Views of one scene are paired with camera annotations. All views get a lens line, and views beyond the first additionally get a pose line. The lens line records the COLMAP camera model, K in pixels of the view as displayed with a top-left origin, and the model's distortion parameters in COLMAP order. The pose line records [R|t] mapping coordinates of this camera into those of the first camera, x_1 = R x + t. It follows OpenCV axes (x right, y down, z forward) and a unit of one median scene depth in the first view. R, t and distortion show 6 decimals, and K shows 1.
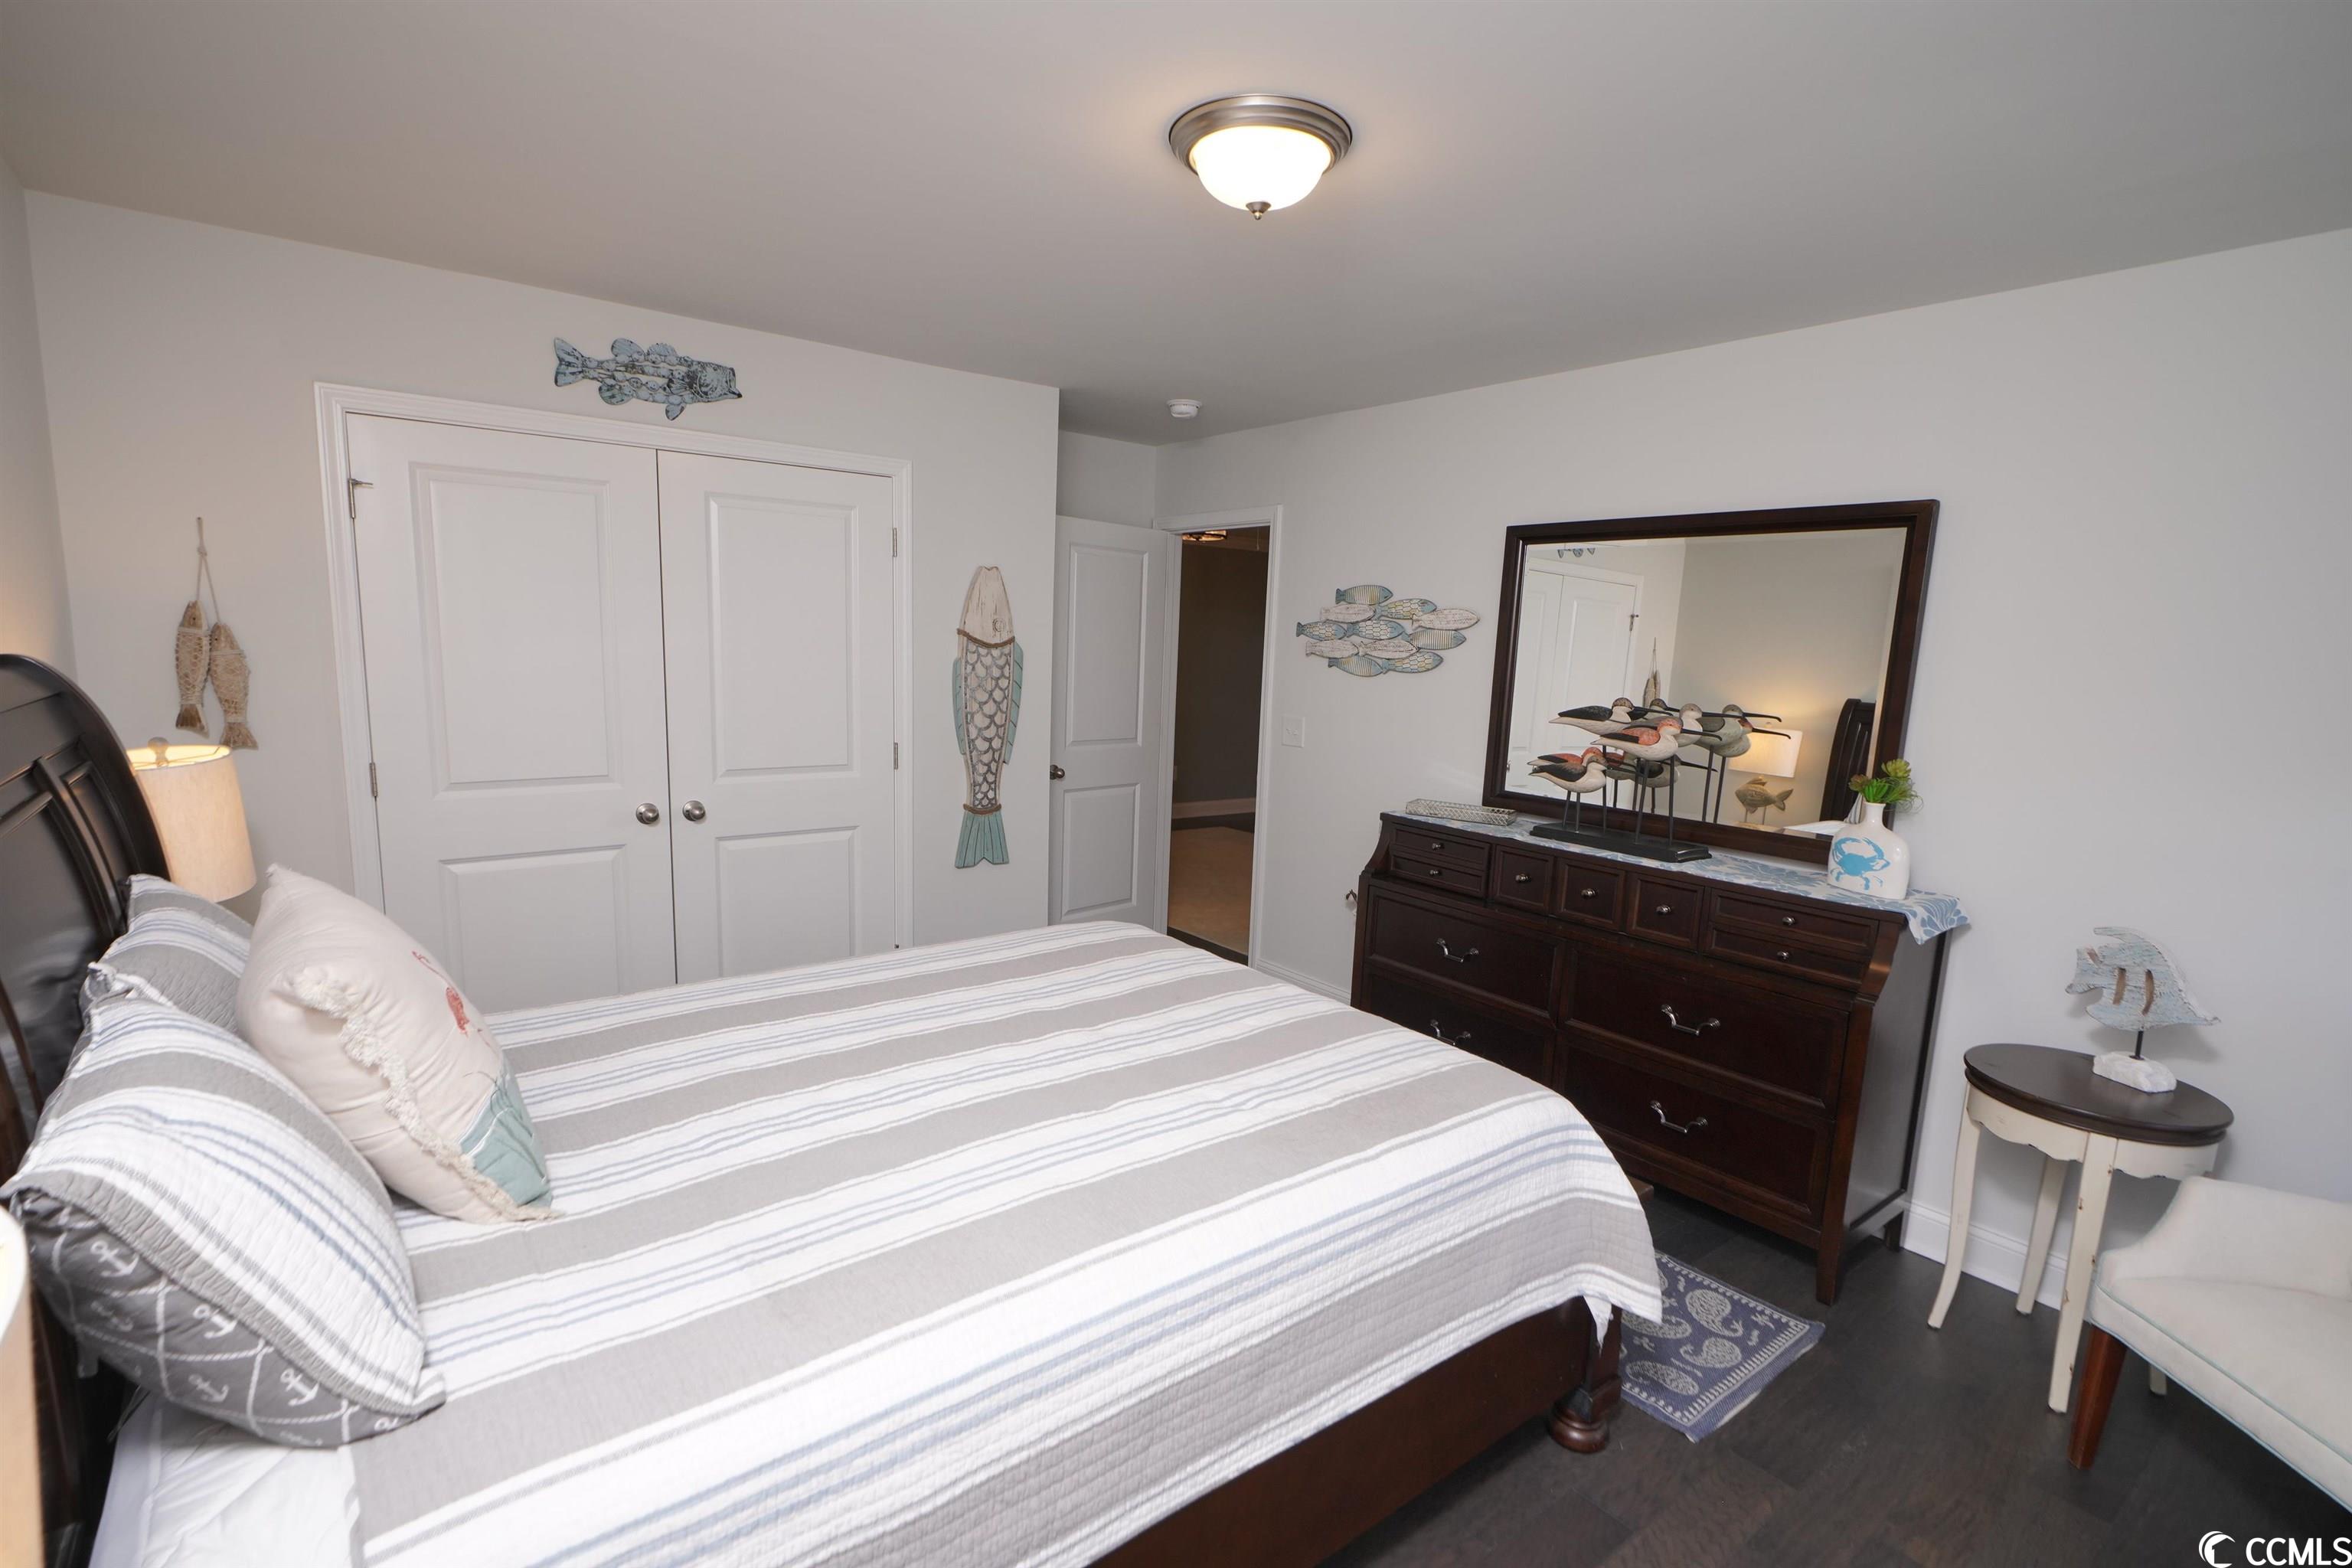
lens RADIAL K [[1102.9, 0, 1179.3], [0, 1102.9, 808.2], [0, 0, 1]] dist [-0.009905, 0.009064]
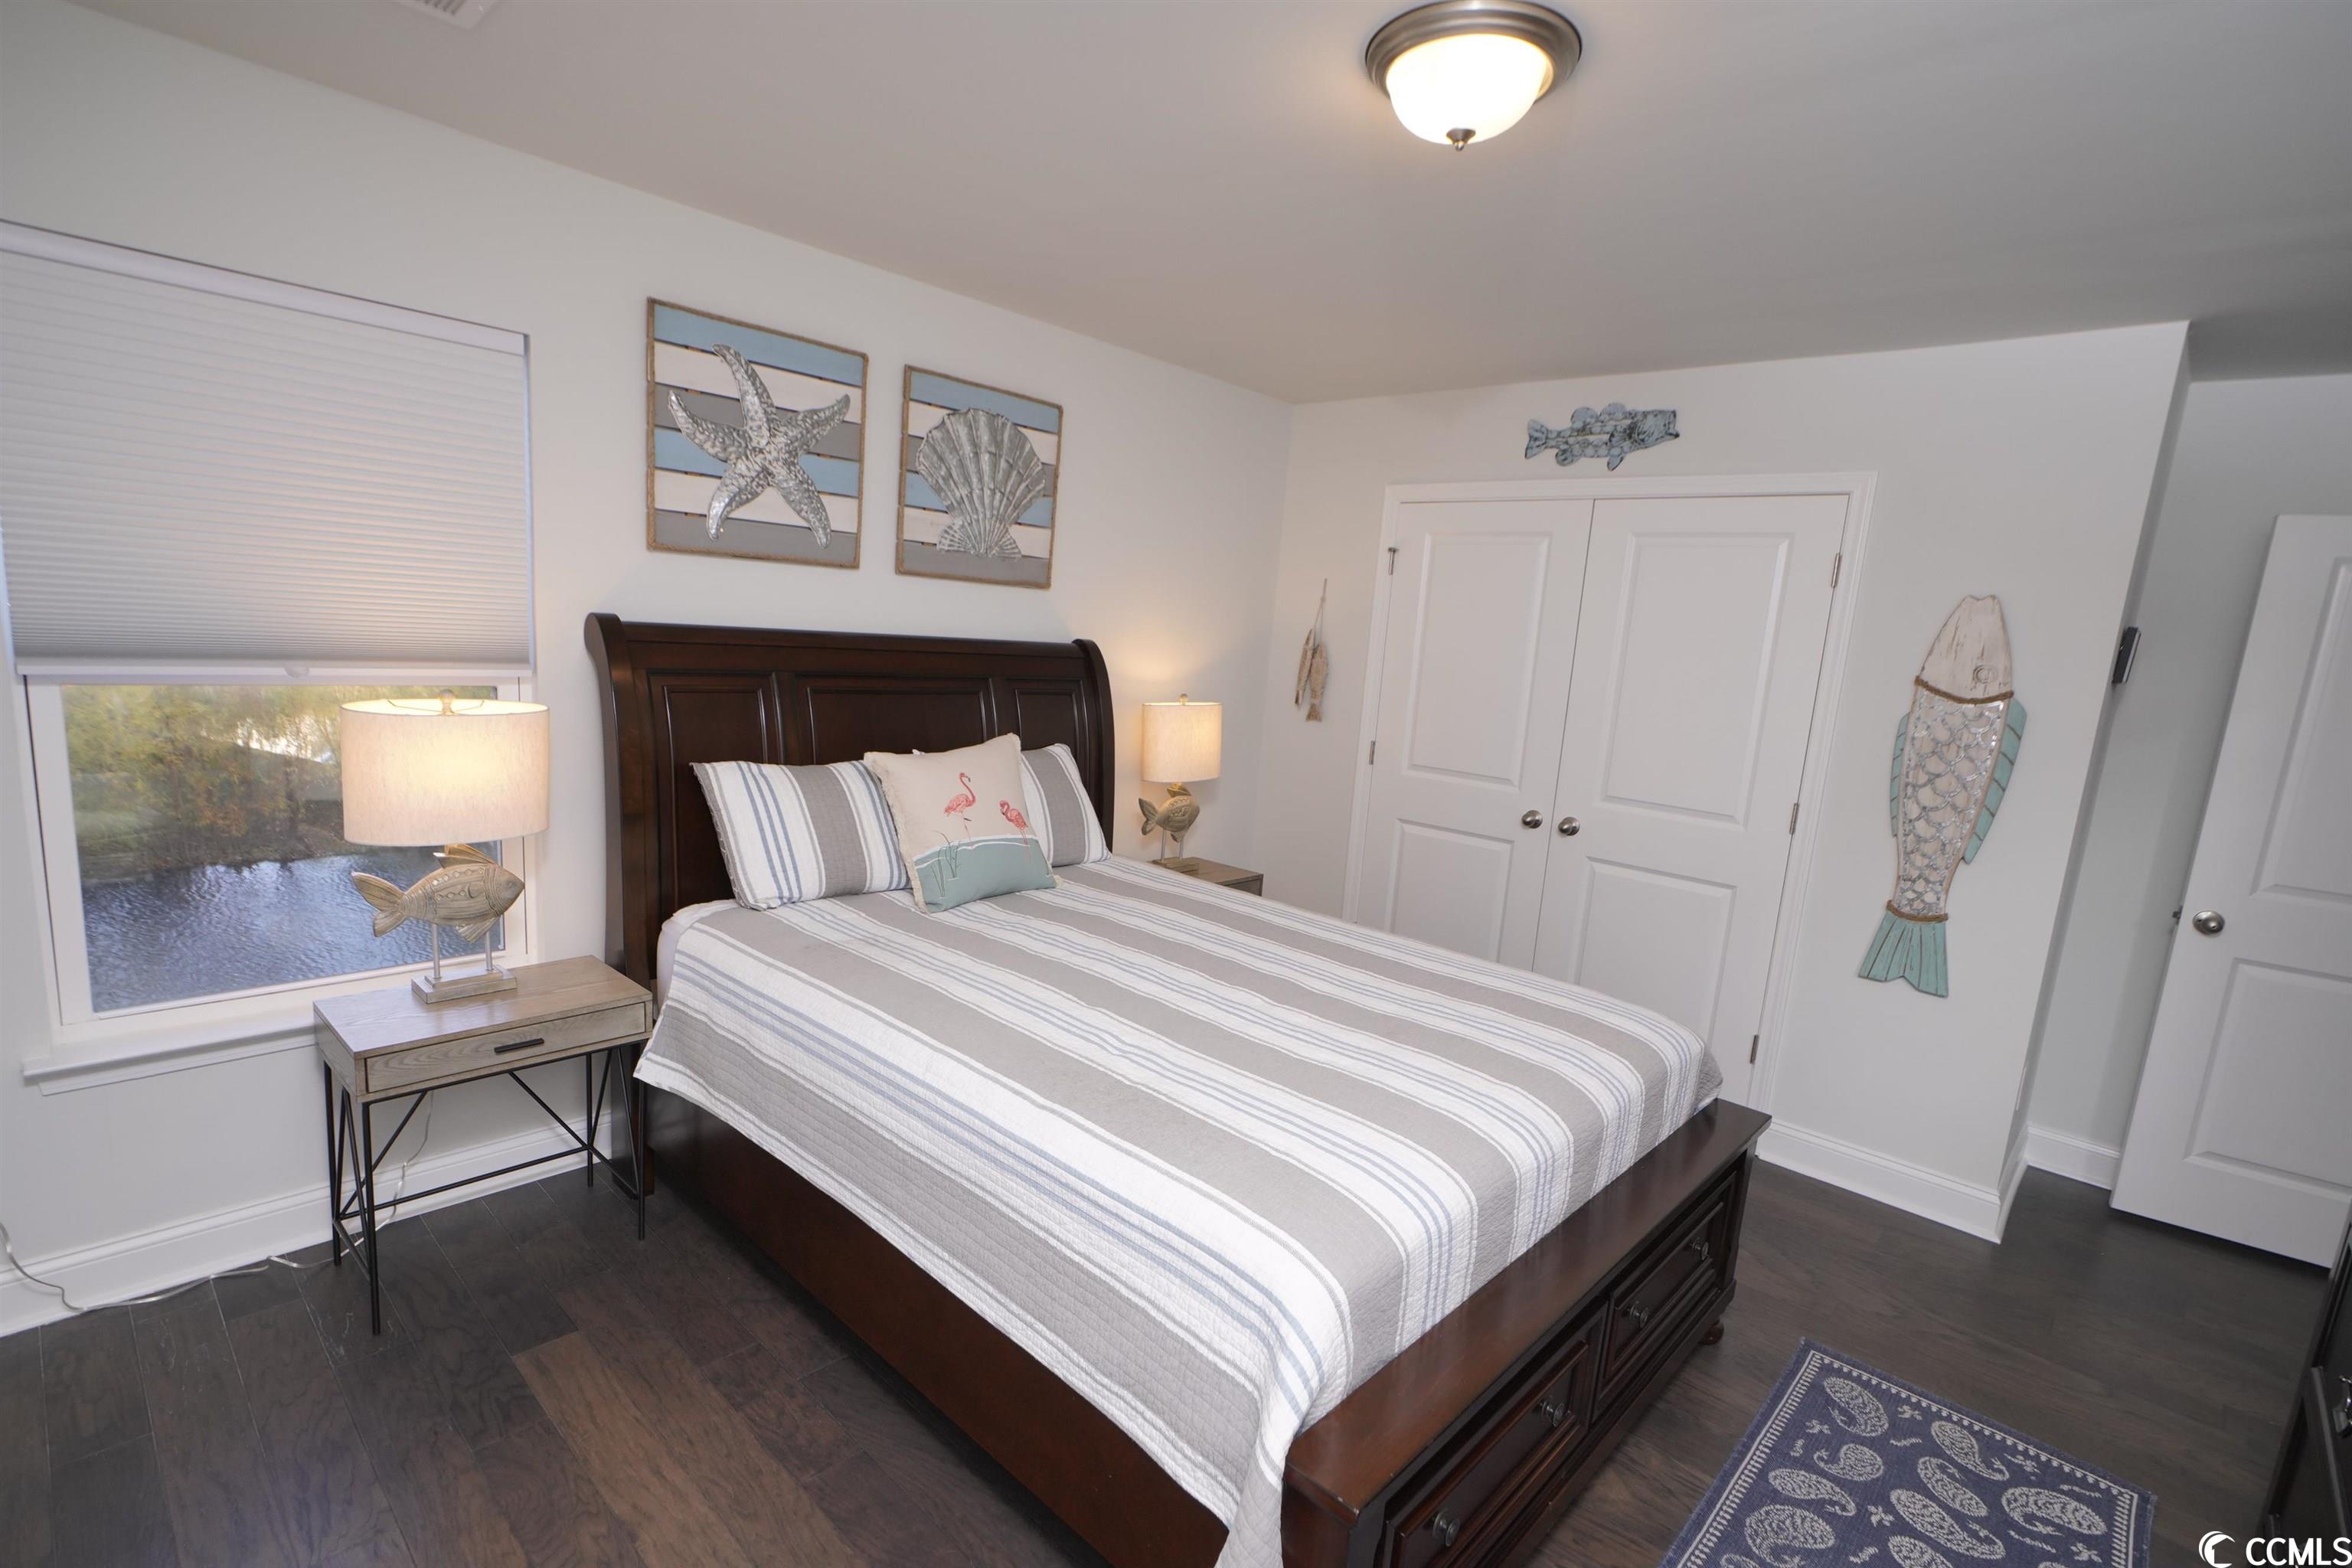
lens RADIAL K [[1102.9, 0, 1179.3], [0, 1102.9, 808.2], [0, 0, 1]] dist [-0.009905, 0.009064]
pose [[0.165291, 0.138365, -0.976491, 0.587883], [-0.224623, 0.969370, 0.099334, -0.038987], [0.960325, 0.202923, 0.191308, 0.446333]]
